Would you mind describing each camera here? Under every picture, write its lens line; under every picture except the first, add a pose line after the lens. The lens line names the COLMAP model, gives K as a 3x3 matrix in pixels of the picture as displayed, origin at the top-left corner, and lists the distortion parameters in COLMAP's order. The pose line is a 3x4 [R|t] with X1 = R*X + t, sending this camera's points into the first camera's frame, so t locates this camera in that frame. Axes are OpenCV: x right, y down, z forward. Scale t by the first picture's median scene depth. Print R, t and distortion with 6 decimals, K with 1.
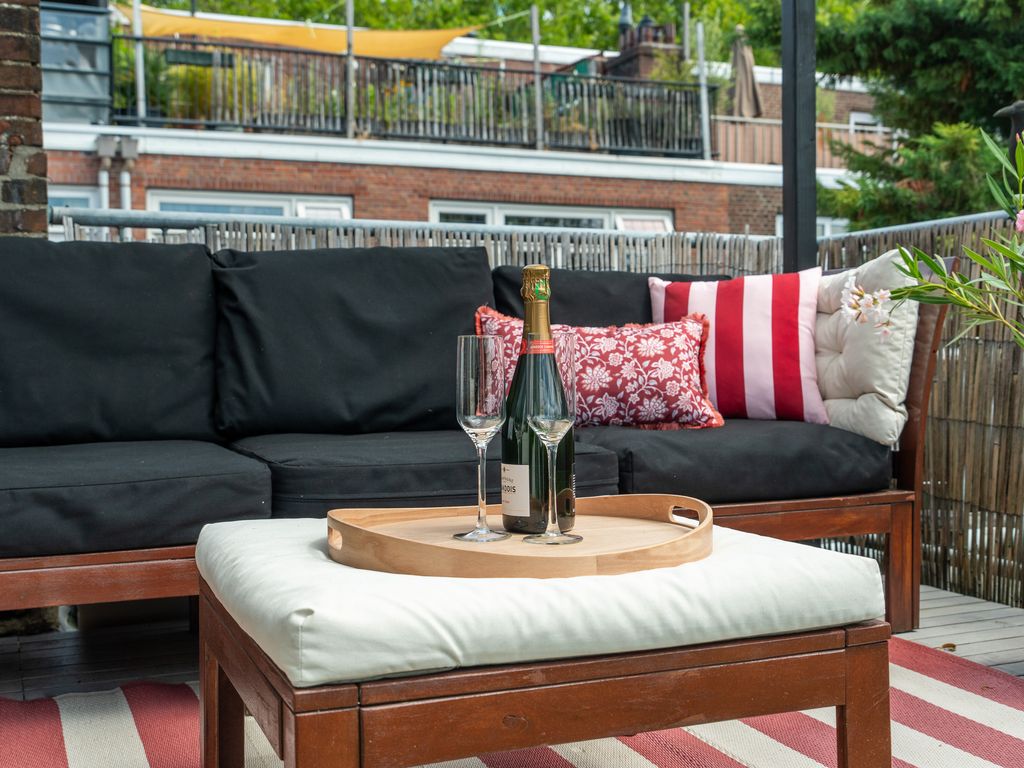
lens RADIAL K [[1193.7, 0, 512.0], [0, 1193.7, 384.0], [0, 0, 1]] dist [0.000493, 0.003290]
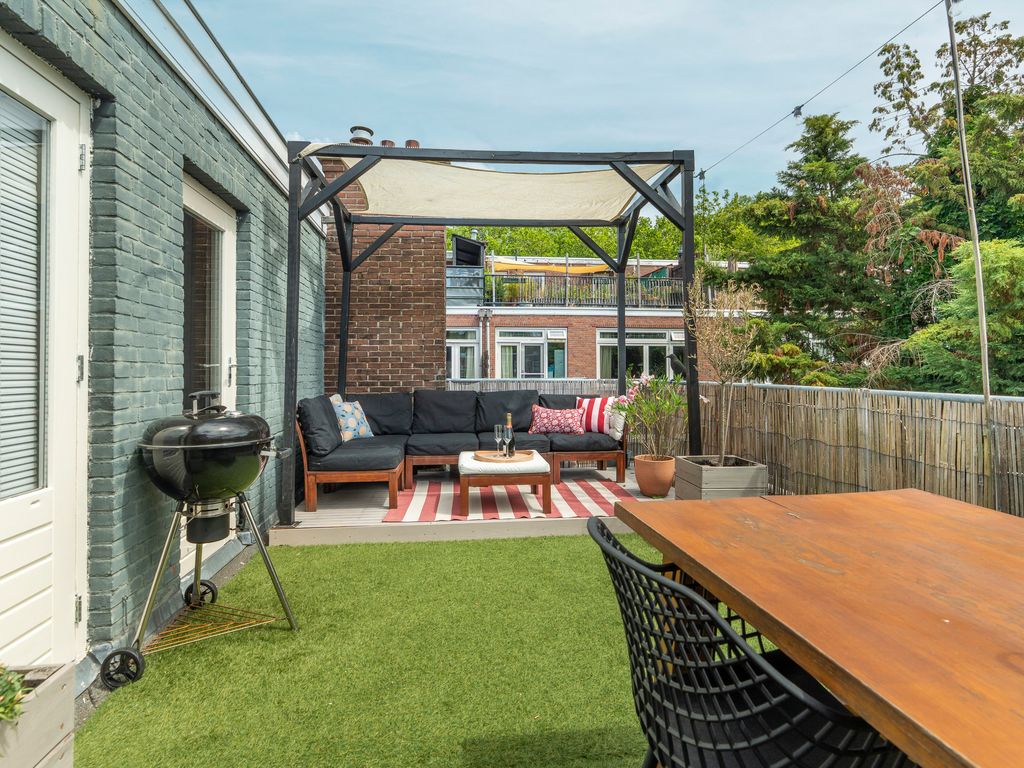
lens RADIAL K [[521.2, 0, 512.0], [0, 521.2, 384.0], [0, 0, 1]] dist [-0.000211, -0.000982]
pose [[0.957388, 0.013182, -0.288504, 0.441533], [-0.013364, 0.999910, 0.001339, -0.138095], [0.288495, 0.002573, 0.957478, -0.861442]]
